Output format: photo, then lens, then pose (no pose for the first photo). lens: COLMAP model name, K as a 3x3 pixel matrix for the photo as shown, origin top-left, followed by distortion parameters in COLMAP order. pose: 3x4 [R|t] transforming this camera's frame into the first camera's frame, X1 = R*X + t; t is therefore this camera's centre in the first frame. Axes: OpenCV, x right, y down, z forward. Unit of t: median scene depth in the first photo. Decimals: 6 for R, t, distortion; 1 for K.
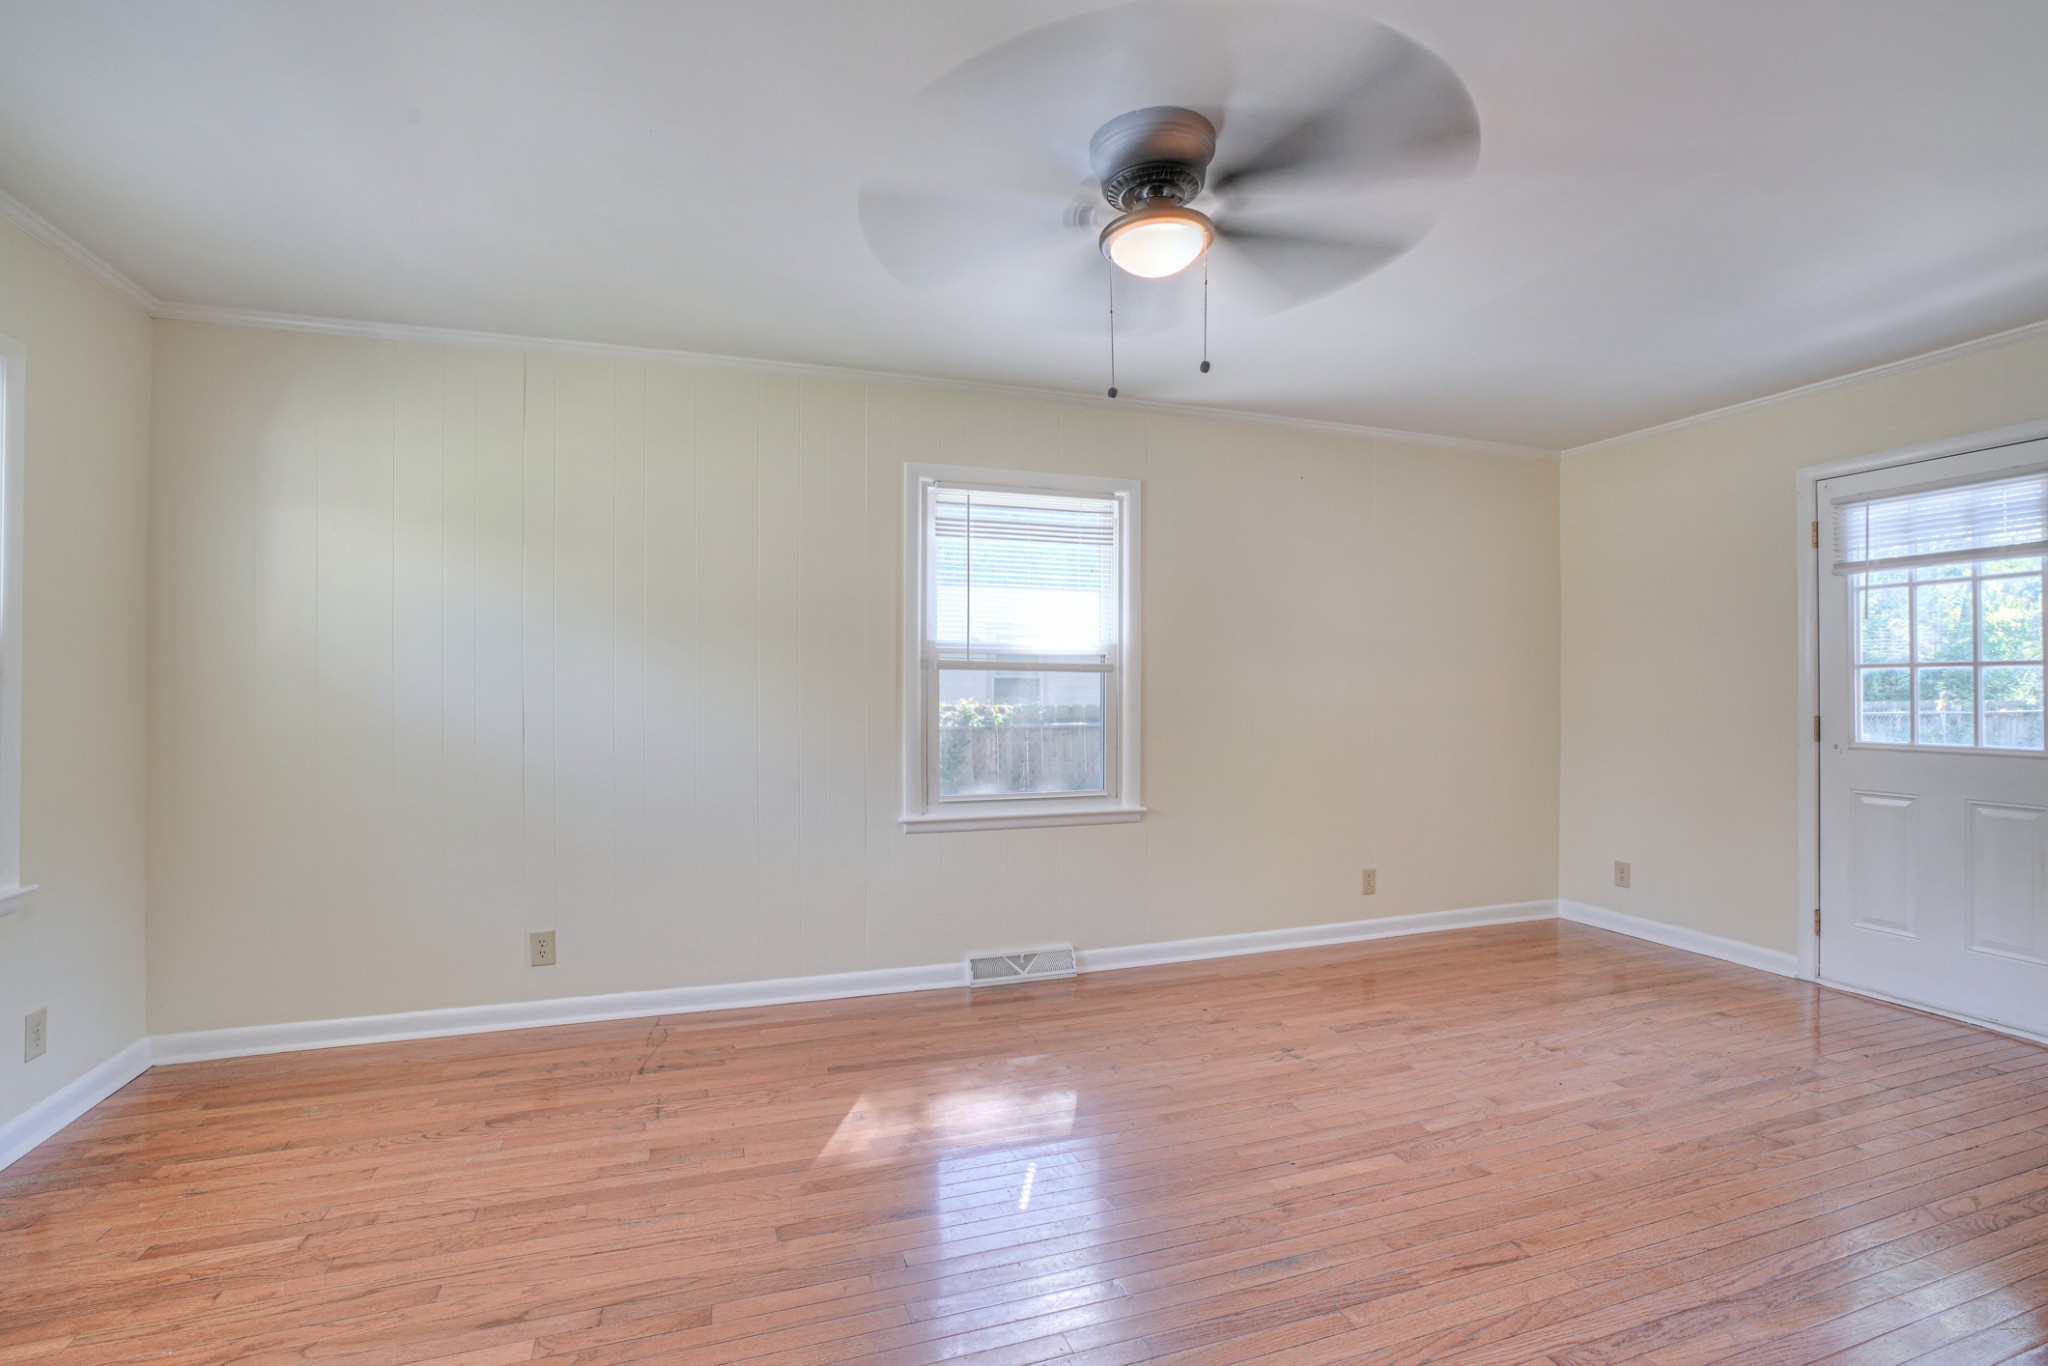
lens RADIAL K [[940.3, 0, 1028.6], [0, 940.3, 683.6], [0, 0, 1]] dist [0.000891, 0.000678]
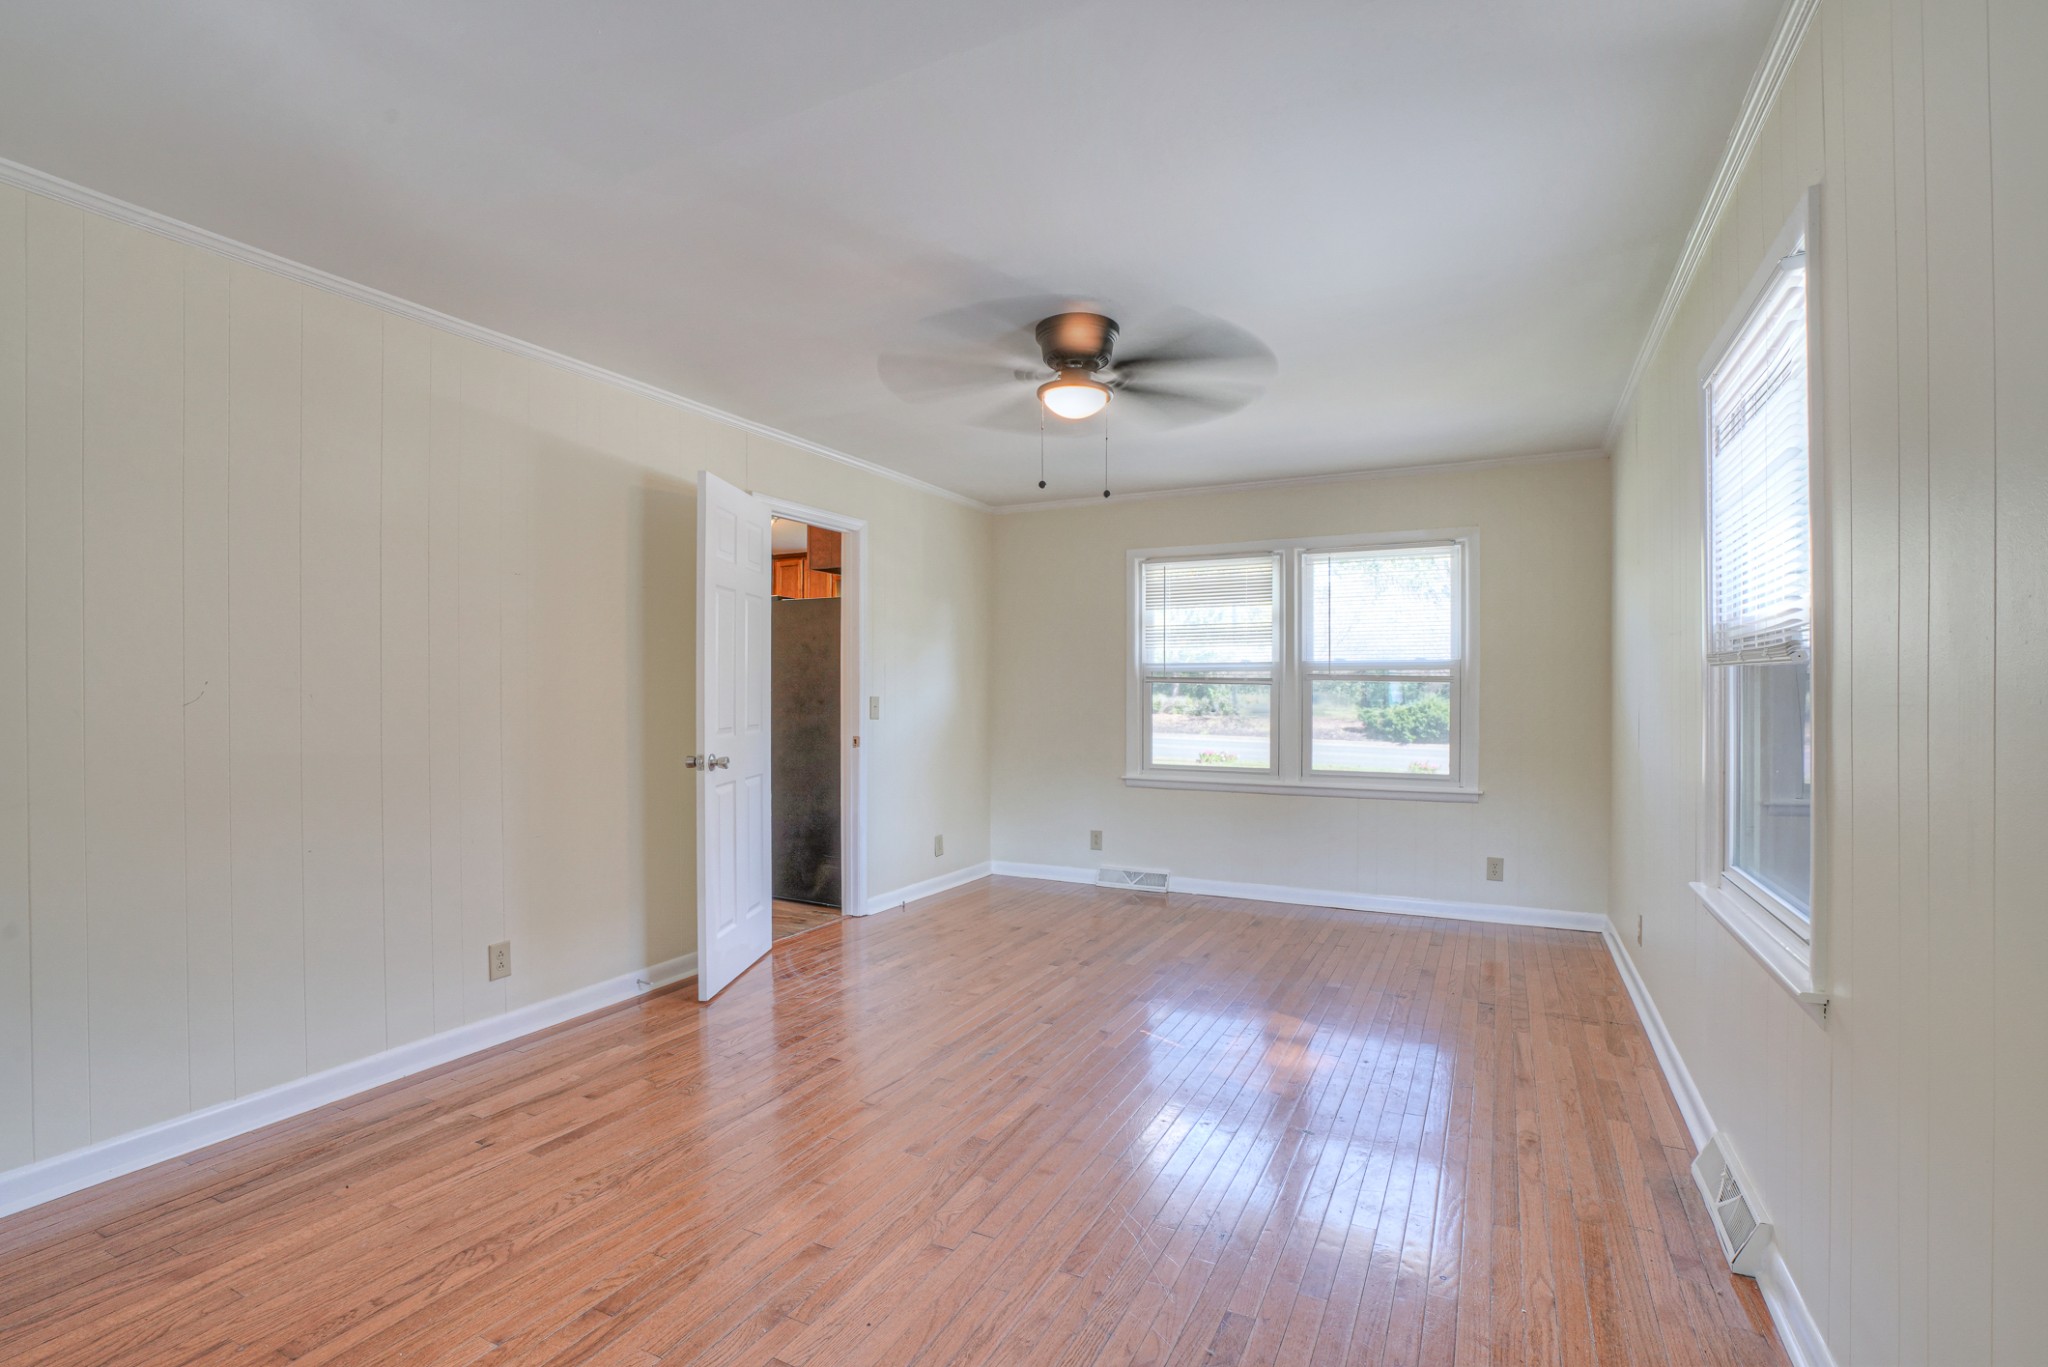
lens RADIAL K [[940.3, 0, 1028.6], [0, 940.3, 684.1], [0, 0, 1]] dist [0.000891, 0.000678]
pose [[-0.723411, -0.012271, -0.690309, 1.040345], [0.005595, 0.999705, -0.023635, 0.013859], [0.690395, -0.020960, -0.723129, 1.723075]]
